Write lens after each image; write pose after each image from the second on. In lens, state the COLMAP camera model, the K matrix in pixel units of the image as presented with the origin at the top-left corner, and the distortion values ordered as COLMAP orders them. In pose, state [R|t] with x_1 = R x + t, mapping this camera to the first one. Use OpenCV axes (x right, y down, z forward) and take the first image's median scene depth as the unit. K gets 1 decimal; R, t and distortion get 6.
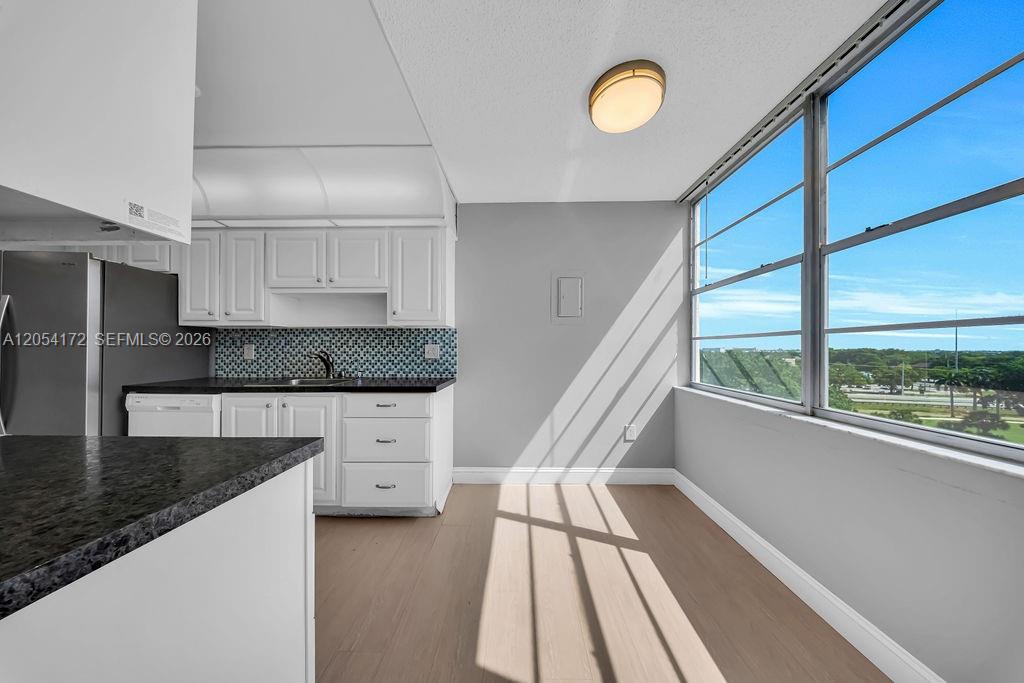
lens RADIAL K [[302.8, 0, 512.0], [0, 302.8, 341.5], [0, 0, 1]] dist [-0.001415, -0.000204]
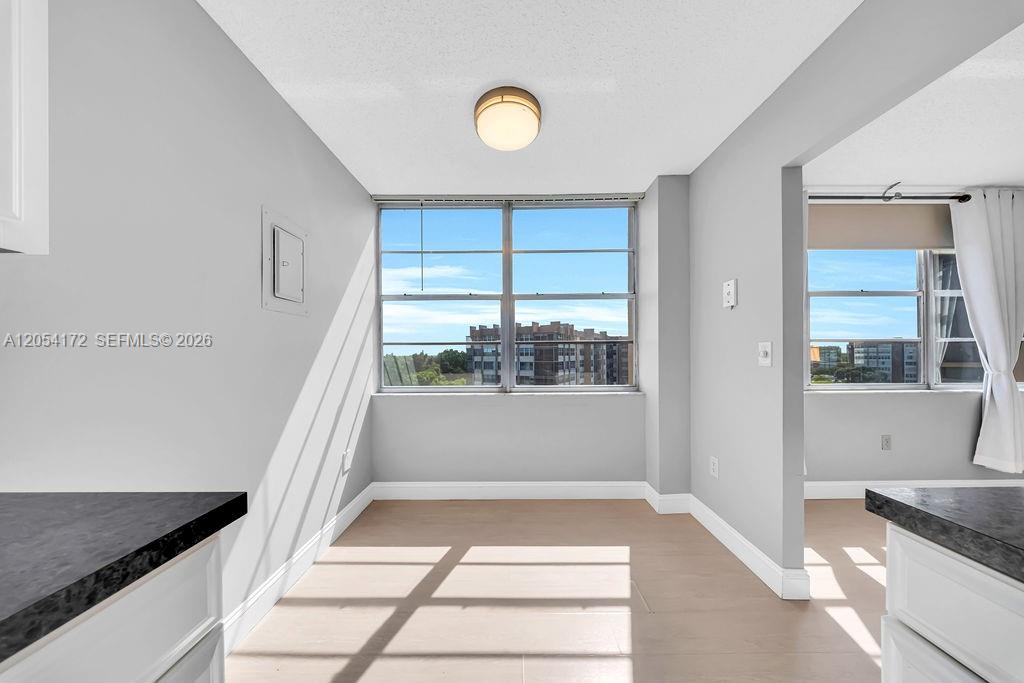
lens RADIAL K [[304.7, 0, 512.0], [0, 304.7, 355.2], [0, 0, 1]] dist [-0.000757, -0.000192]
pose [[-0.026514, -0.007037, 0.999624, -0.417631], [-0.017097, 0.999832, 0.006585, 0.013413], [-0.999502, -0.016916, -0.026630, 0.603984]]
